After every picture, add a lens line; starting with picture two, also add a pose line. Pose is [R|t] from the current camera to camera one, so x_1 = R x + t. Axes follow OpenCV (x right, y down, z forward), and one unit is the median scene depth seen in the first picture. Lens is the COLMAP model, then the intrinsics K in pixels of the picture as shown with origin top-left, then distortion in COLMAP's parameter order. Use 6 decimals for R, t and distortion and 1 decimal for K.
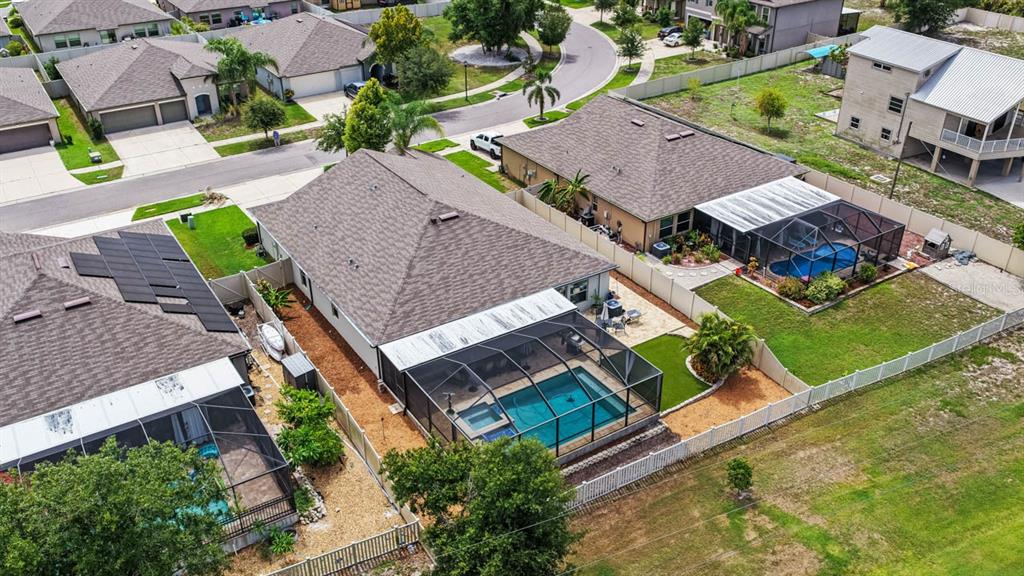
lens RADIAL K [[878.7, 0, 516.9], [0, 878.7, 320.4], [0, 0, 1]] dist [-0.012758, 0.022701]
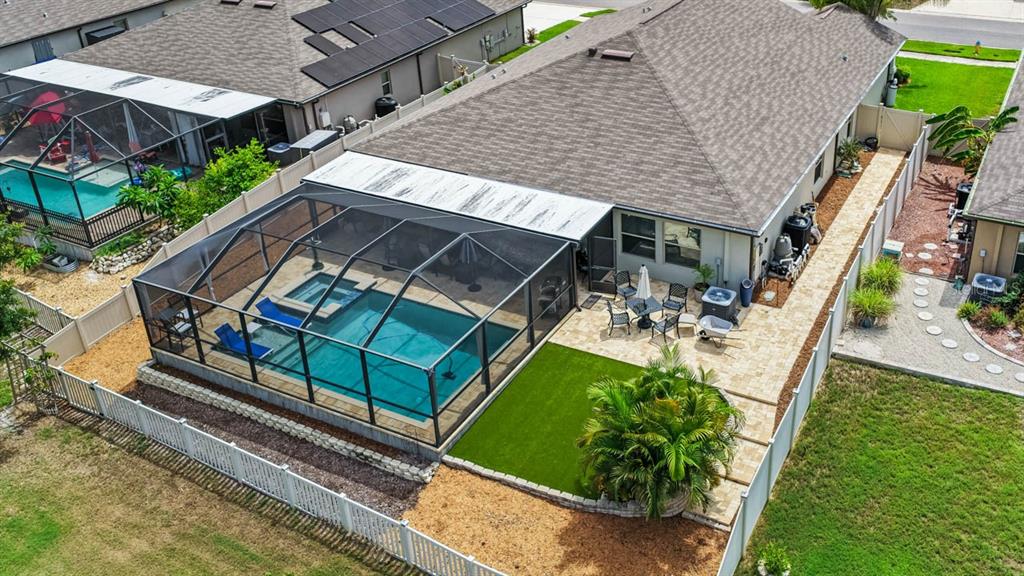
lens RADIAL K [[878.7, 0, 559.7], [0, 878.7, 288.9], [0, 0, 1]] dist [-0.012758, 0.022701]
pose [[0.485567, 0.457072, -0.745191, 0.398156], [-0.431713, 0.866605, 0.250238, -0.099162], [0.760163, 0.200201, 0.618119, 0.542829]]
